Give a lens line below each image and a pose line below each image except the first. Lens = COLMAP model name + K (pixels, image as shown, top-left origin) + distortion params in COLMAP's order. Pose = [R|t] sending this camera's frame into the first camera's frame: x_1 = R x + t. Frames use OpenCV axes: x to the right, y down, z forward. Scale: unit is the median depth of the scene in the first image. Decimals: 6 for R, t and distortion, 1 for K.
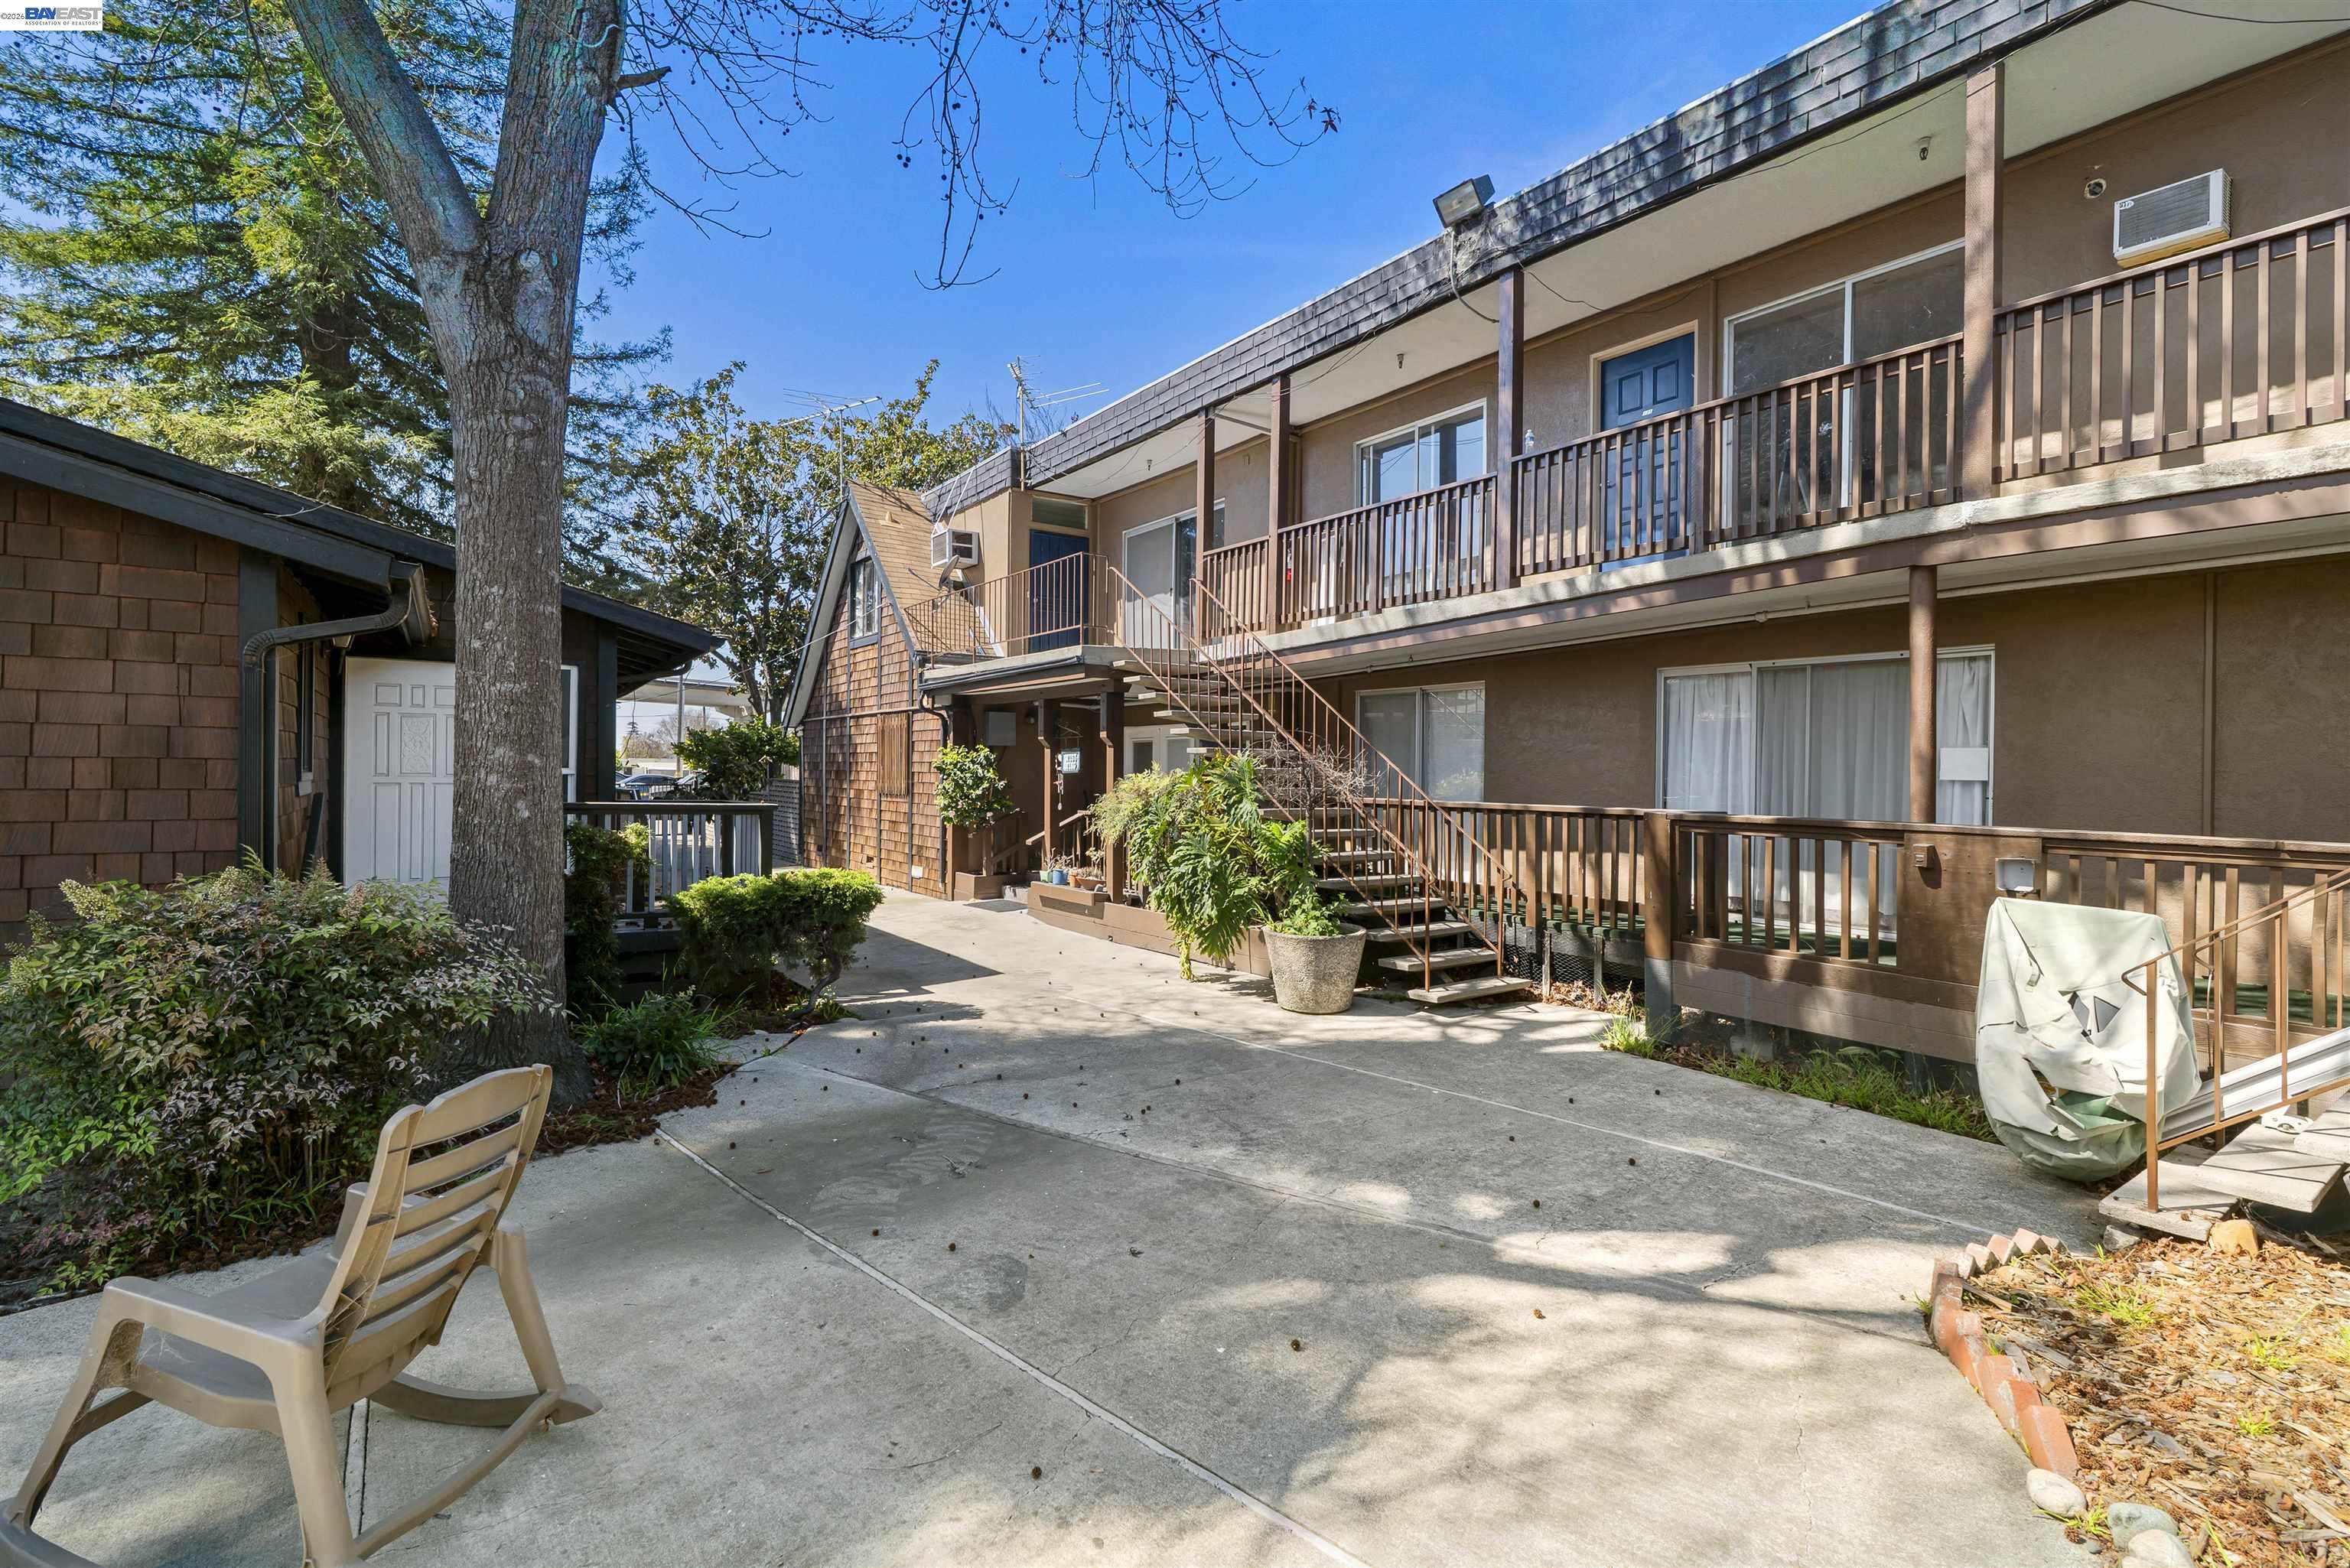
lens RADIAL K [[1062.5, 0, 1211.6], [0, 1062.5, 771.2], [0, 0, 1]] dist [-0.002007, 0.000061]
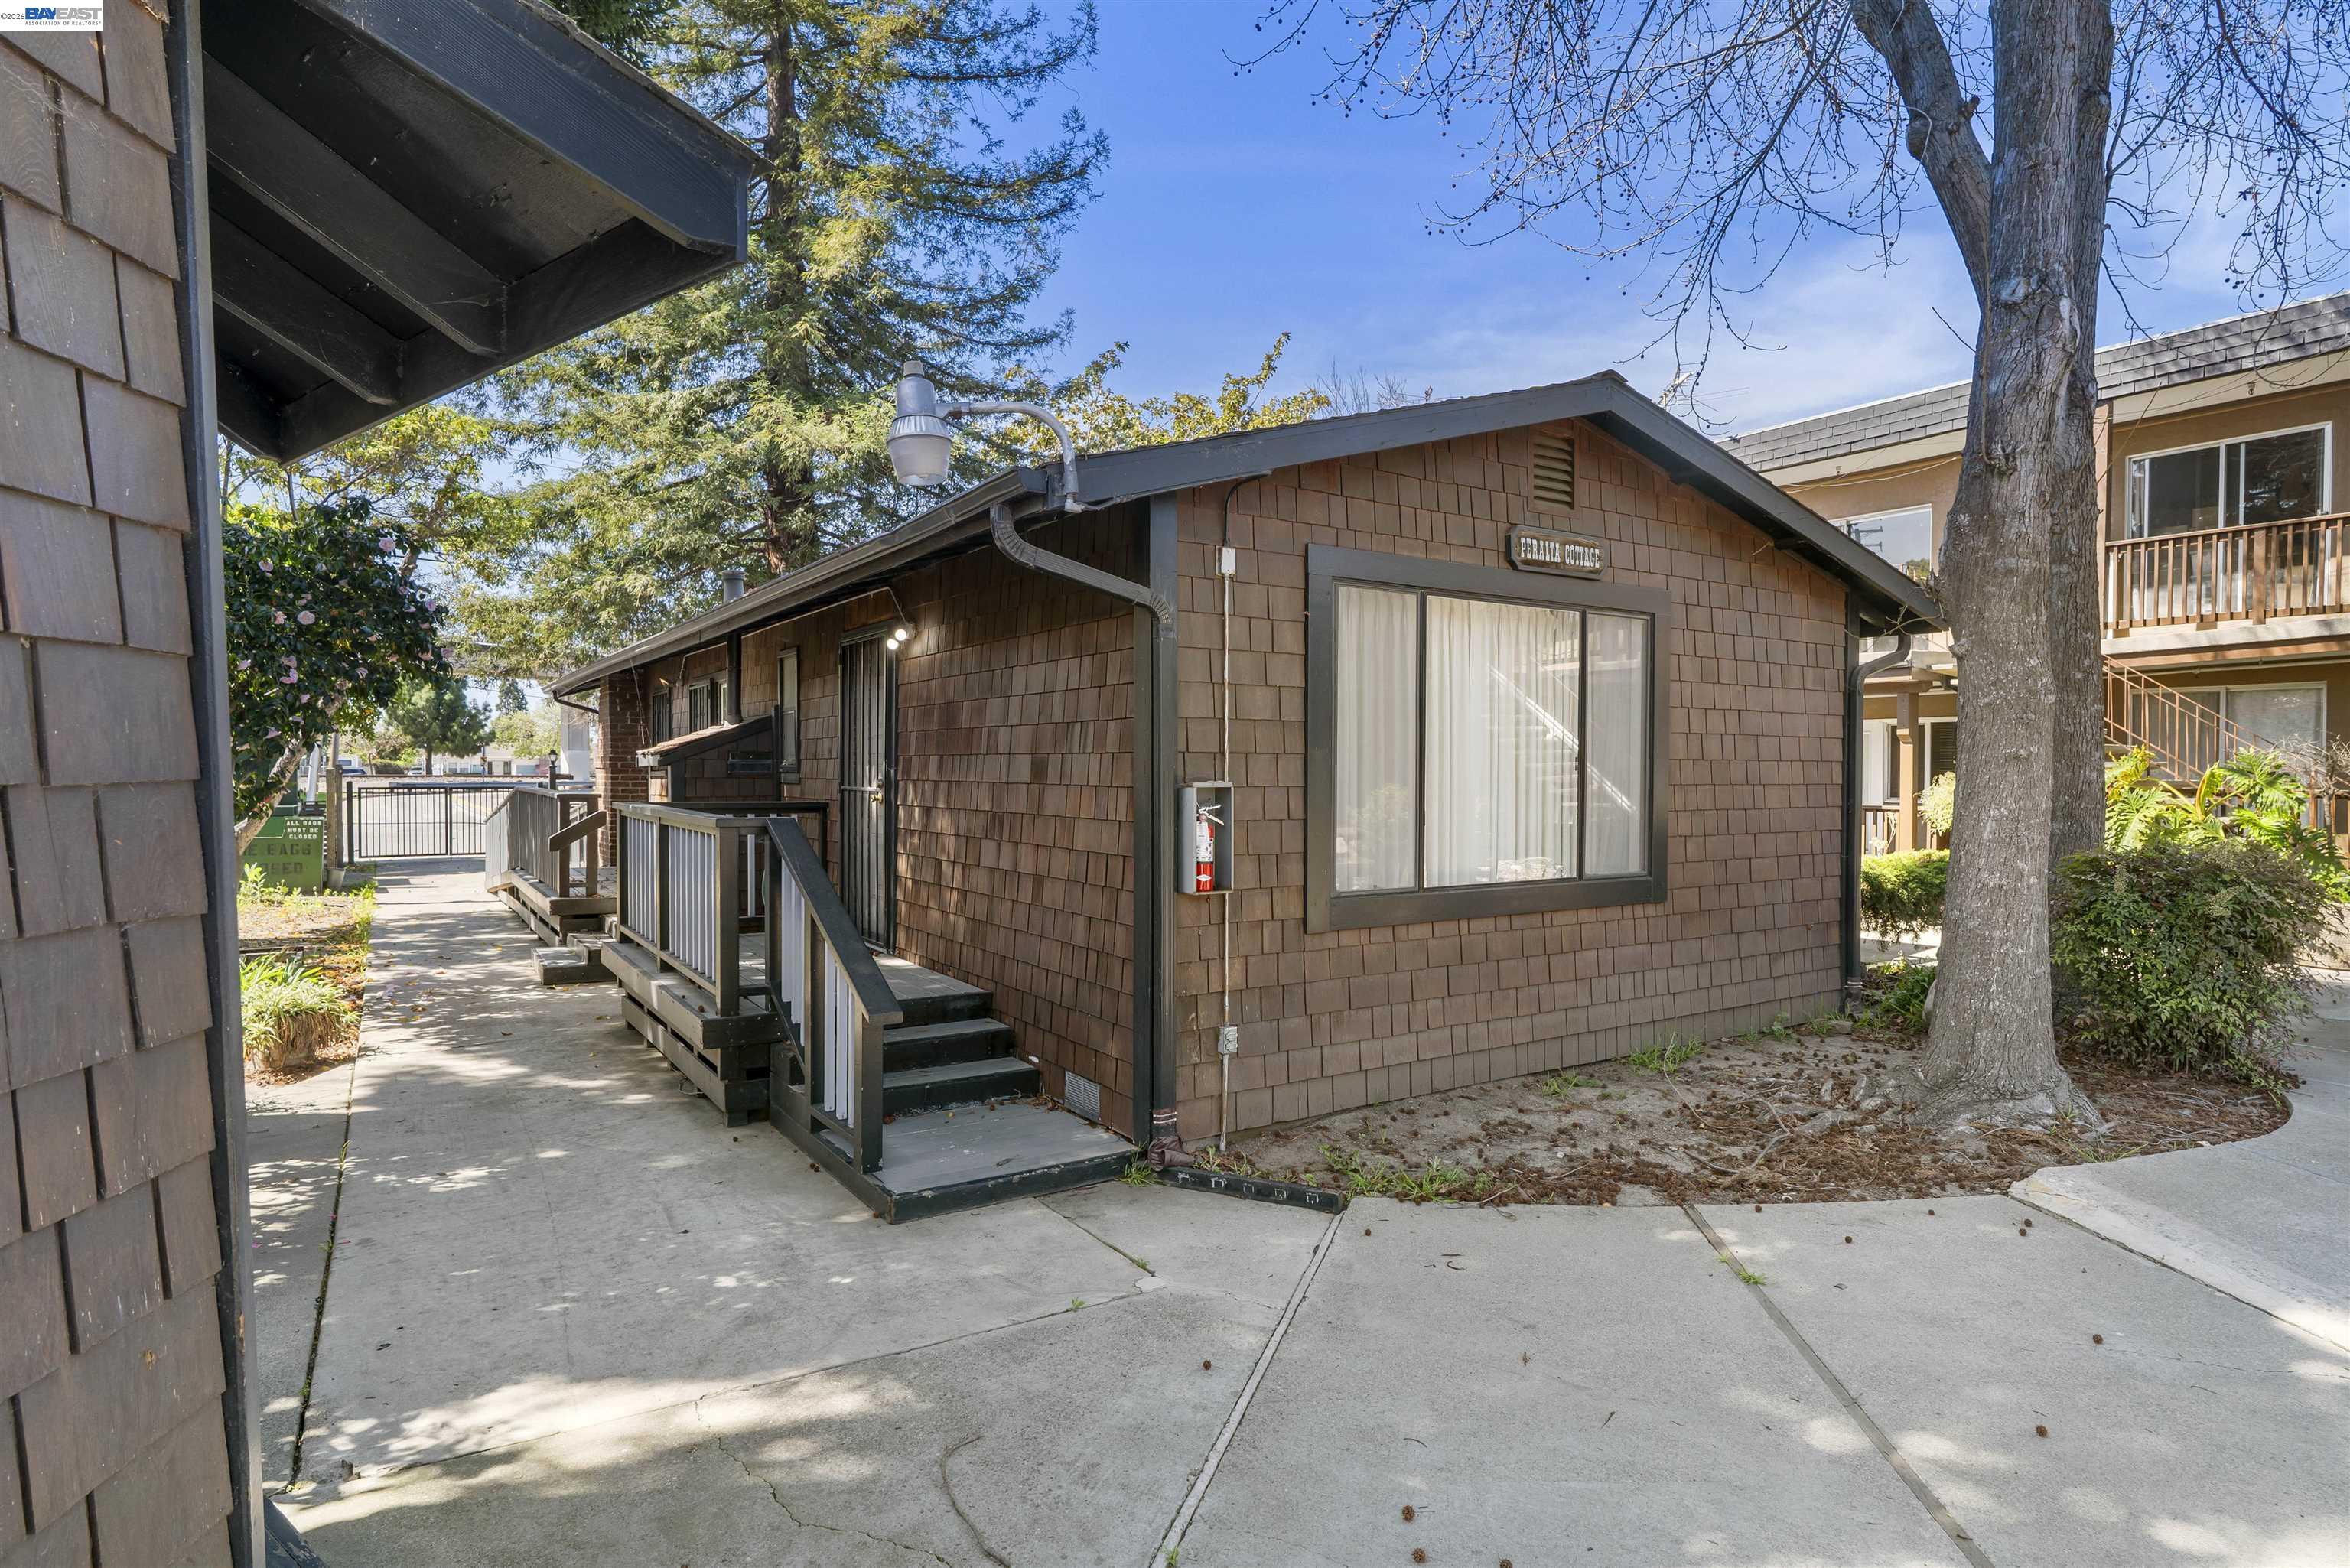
lens RADIAL K [[1252.8, 0, 1170.4], [0, 1252.8, 773.3], [0, 0, 1]] dist [-0.002647, 0.001683]
pose [[0.999751, -0.007817, -0.020907, -0.843660], [0.007932, 0.999954, 0.005408, -0.006069], [0.020864, -0.005572, 0.999767, -0.289345]]
